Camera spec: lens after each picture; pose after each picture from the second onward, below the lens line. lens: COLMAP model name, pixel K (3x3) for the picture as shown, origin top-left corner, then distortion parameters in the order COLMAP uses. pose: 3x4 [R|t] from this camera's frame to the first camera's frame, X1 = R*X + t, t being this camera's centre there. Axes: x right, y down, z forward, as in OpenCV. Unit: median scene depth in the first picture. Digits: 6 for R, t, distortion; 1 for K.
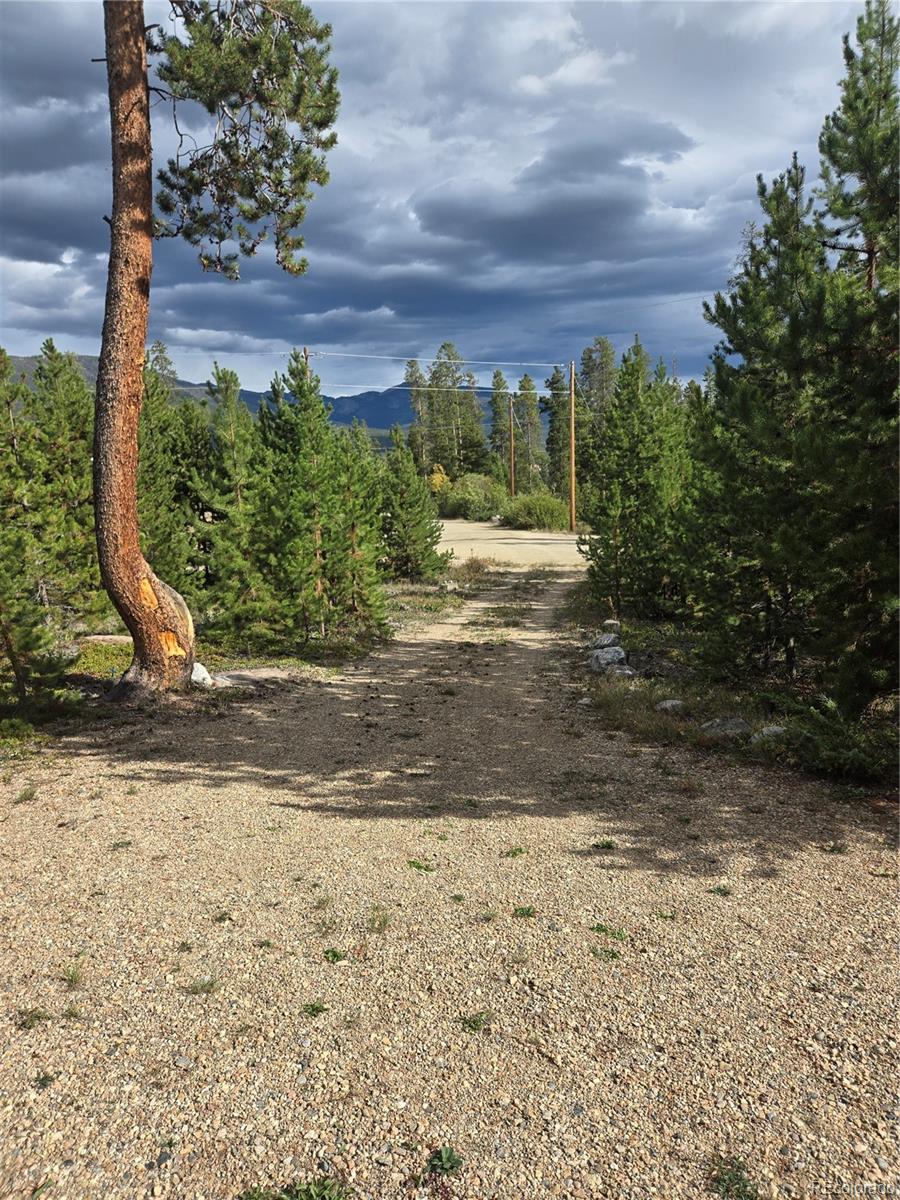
lens RADIAL K [[797.2, 0, 449.6], [0, 797.2, 599.4], [0, 0, 1]] dist [-0.033488, 0.001359]
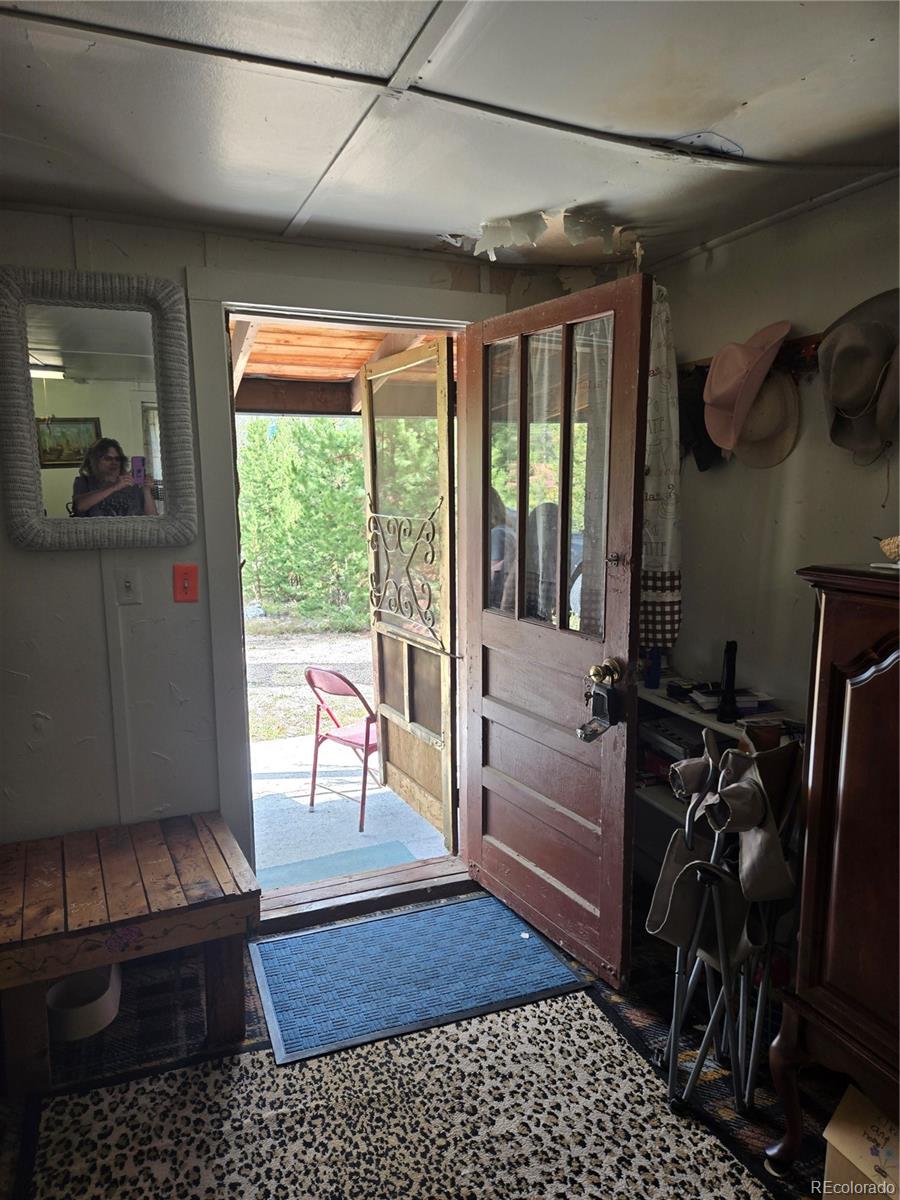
lens RADIAL K [[797.3, 0, 450.1], [0, 797.3, 603.2], [0, 0, 1]] dist [-0.003117, -0.001136]
pose [[0.905230, -0.064506, 0.419998, -0.085756], [0.070554, 0.997507, 0.001138, 0.049609], [-0.419025, 0.028602, 0.907524, -0.461622]]
